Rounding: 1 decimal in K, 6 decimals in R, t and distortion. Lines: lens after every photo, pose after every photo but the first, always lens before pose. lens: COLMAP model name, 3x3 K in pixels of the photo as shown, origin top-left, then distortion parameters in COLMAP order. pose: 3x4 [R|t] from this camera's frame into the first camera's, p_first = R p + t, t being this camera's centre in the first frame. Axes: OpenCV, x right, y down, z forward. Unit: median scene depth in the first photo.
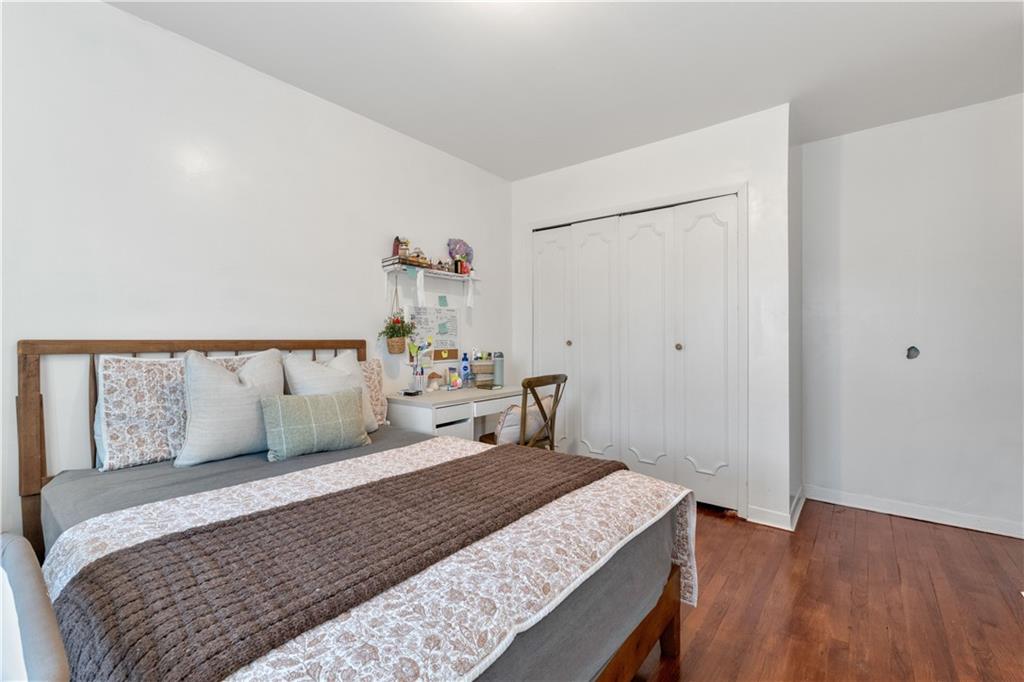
lens RADIAL K [[439.1, 0, 514.9], [0, 439.1, 342.7], [0, 0, 1]] dist [-0.000732, -0.000126]
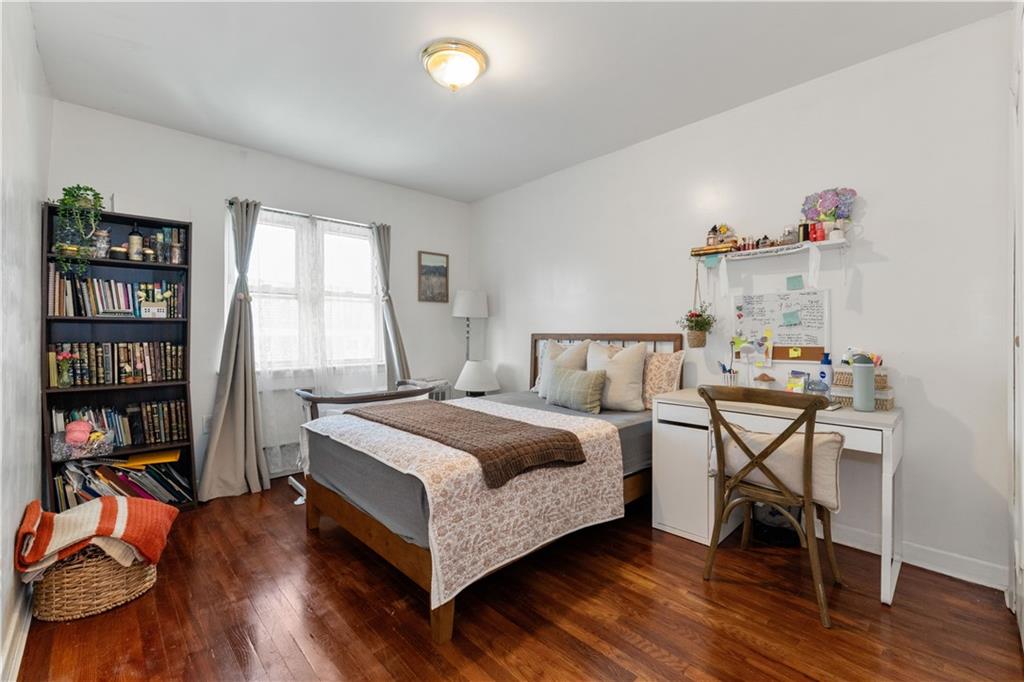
lens RADIAL K [[423.4, 0, 515.4], [0, 423.4, 336.8], [0, 0, 1]] dist [0.000727, 0.000012]
pose [[-0.126537, 0.015608, -0.991839, 0.643749], [-0.001127, 0.999873, 0.015878, -0.012675], [0.991961, 0.003127, -0.126504, 0.628119]]
